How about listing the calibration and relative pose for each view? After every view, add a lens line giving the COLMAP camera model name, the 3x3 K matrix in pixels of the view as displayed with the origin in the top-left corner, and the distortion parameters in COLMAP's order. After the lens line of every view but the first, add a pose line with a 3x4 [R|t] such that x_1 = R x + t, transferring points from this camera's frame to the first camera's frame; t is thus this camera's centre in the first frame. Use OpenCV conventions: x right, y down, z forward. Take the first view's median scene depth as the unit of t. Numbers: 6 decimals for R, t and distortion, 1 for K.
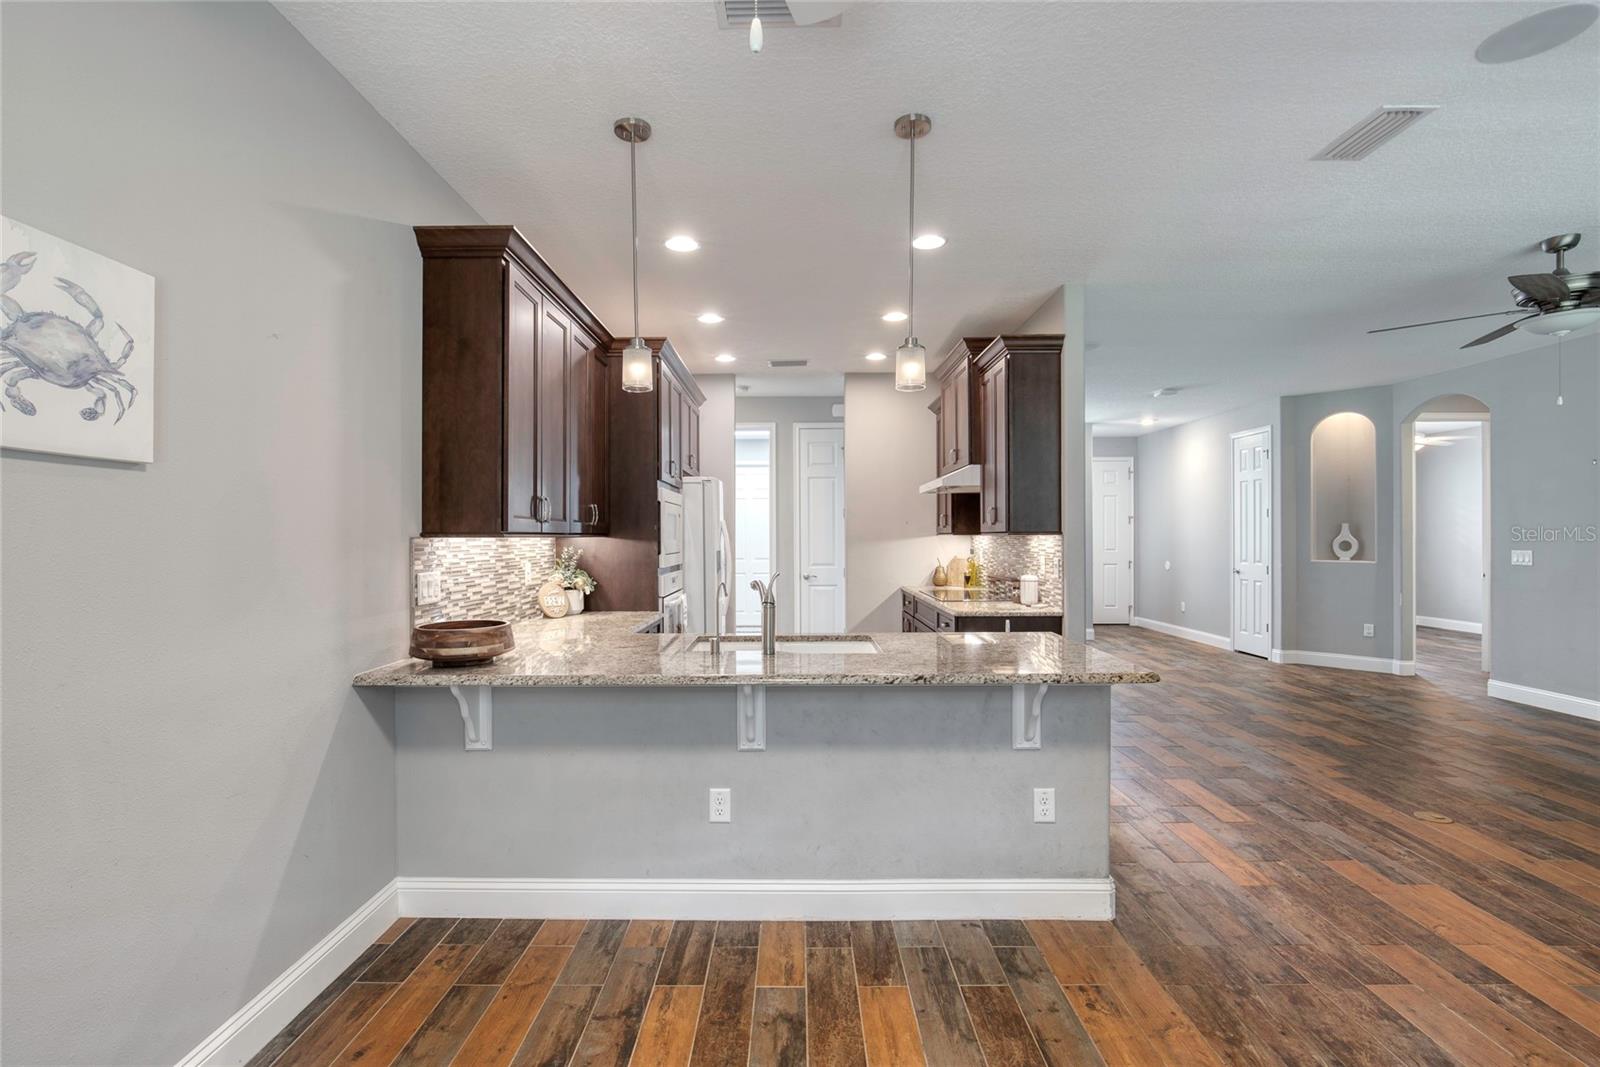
lens RADIAL K [[732.5, 0, 800.7], [0, 732.5, 531.2], [0, 0, 1]] dist [-0.020928, 0.008302]
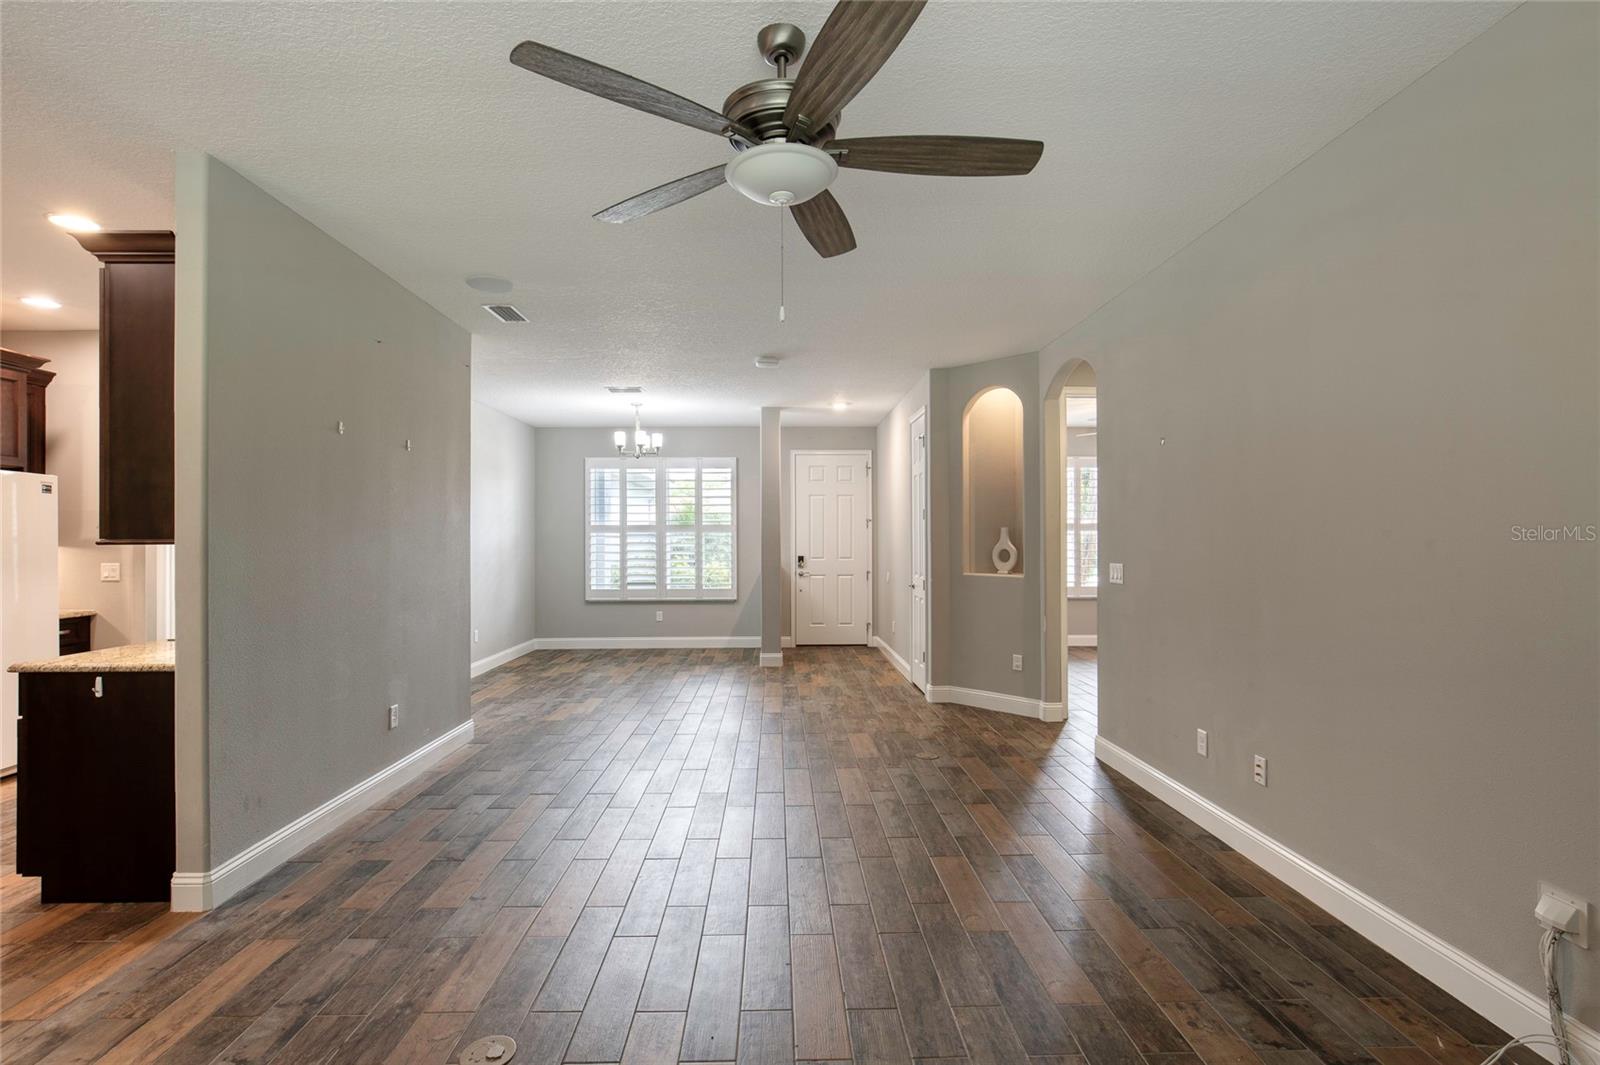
lens RADIAL K [[732.5, 0, 803.0], [0, 732.5, 537.4], [0, 0, 1]] dist [-0.020928, 0.008302]
pose [[0.999556, 0.000425, 0.029782, 1.017270], [-0.000545, 0.999992, 0.004051, -0.006127], [-0.029780, -0.004065, 0.999548, 0.400927]]
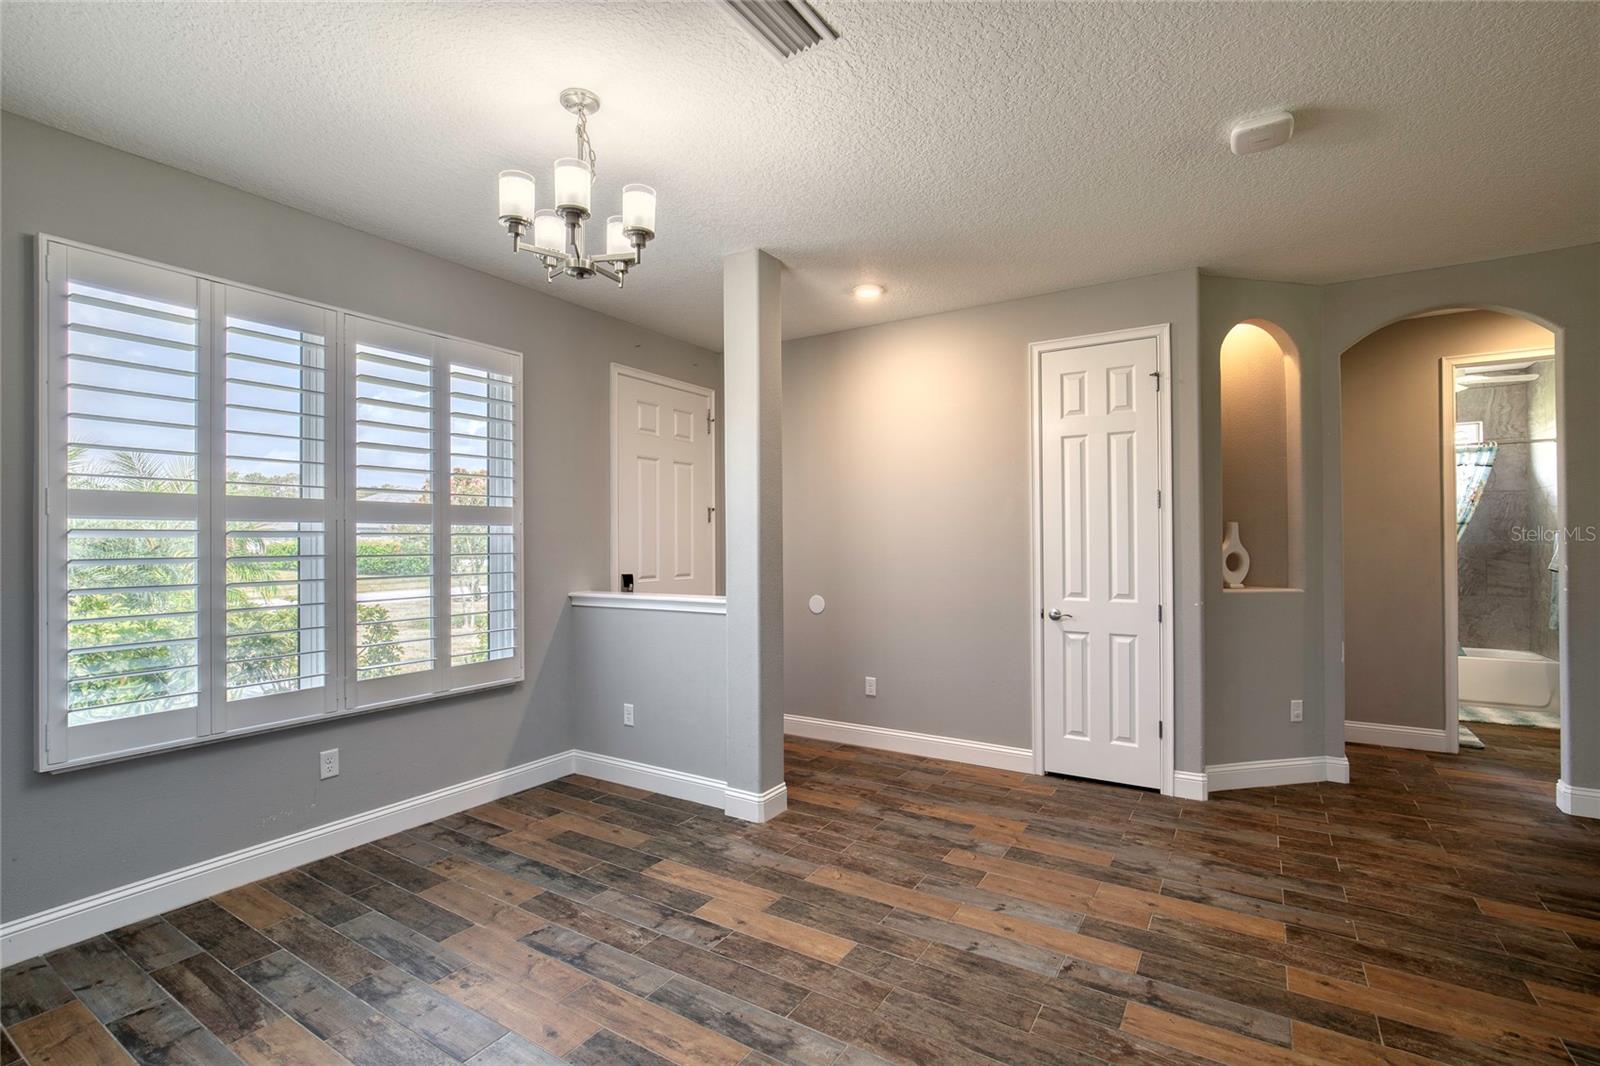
lens RADIAL K [[732.5, 0, 797.4], [0, 732.5, 527.1], [0, 0, 1]] dist [-0.020928, 0.008302]
pose [[0.540739, 0.015842, 0.841042, 0.179440], [-0.002021, 0.999844, -0.017534, 0.008201], [-0.841188, 0.007781, 0.540686, 1.977171]]
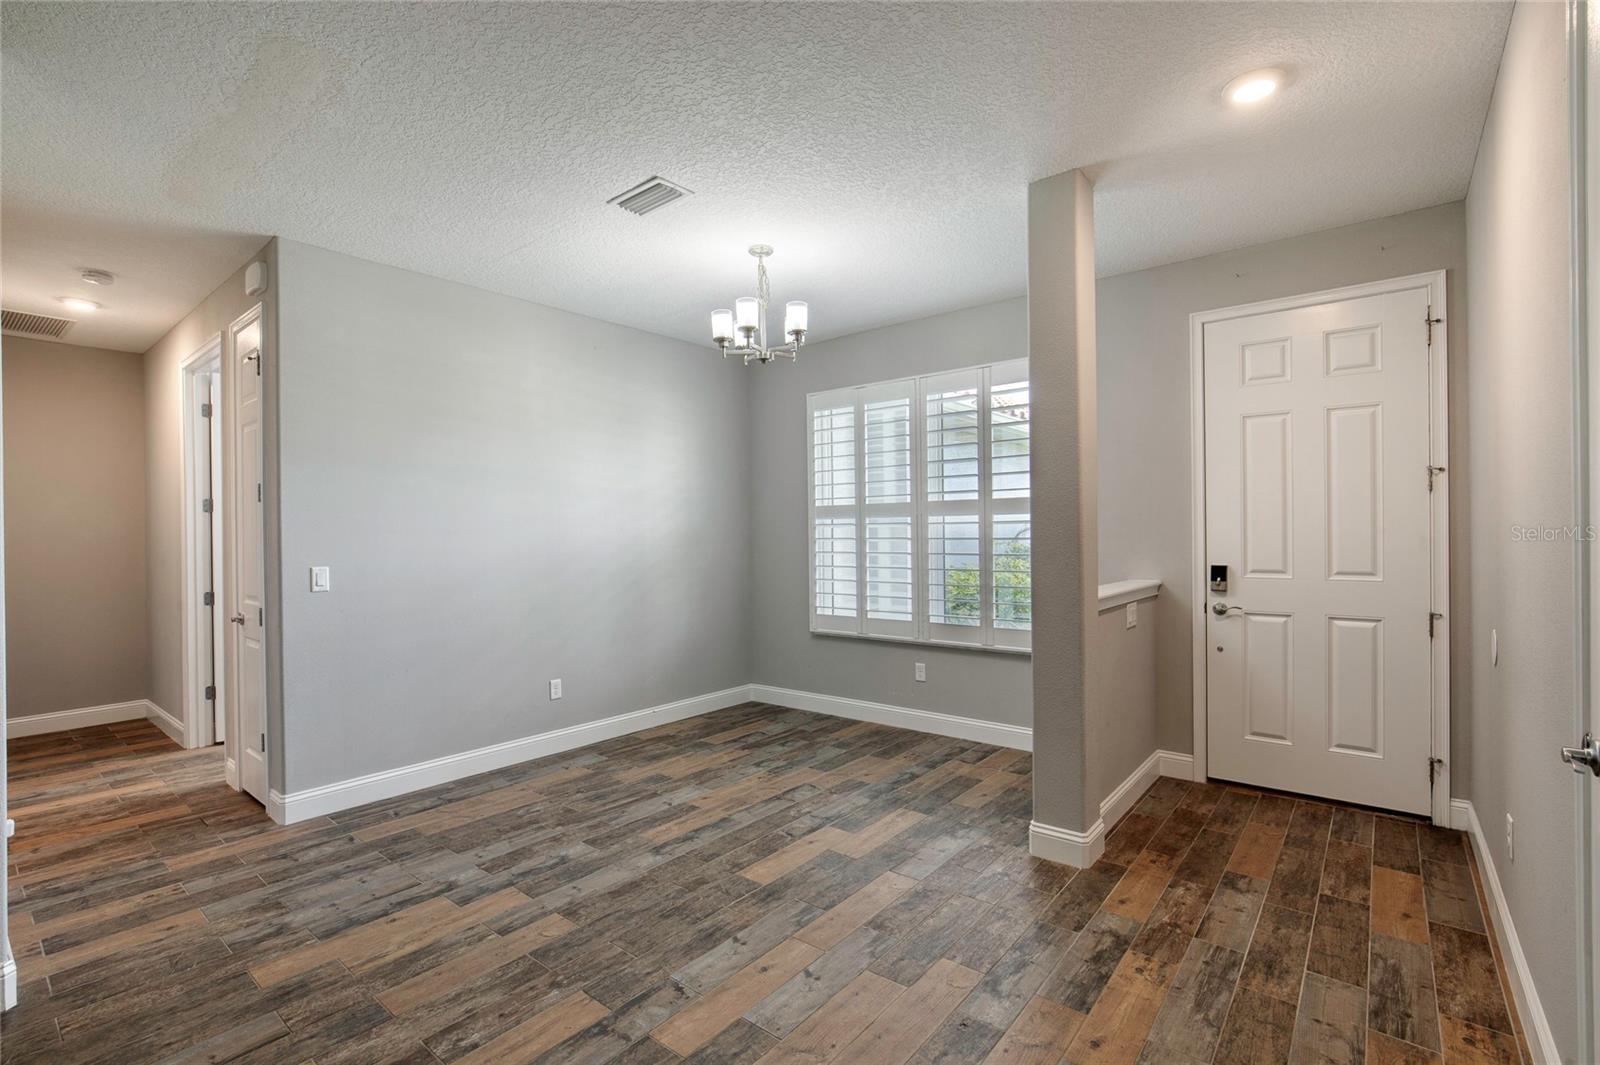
lens RADIAL K [[732.5, 0, 792.1], [0, 732.5, 533.5], [0, 0, 1]] dist [-0.020928, 0.008302]
pose [[0.767865, -0.005336, -0.640589, 1.279907], [0.013767, 0.999872, 0.008175, 0.005743], [0.640464, -0.015096, 0.767840, 1.736981]]
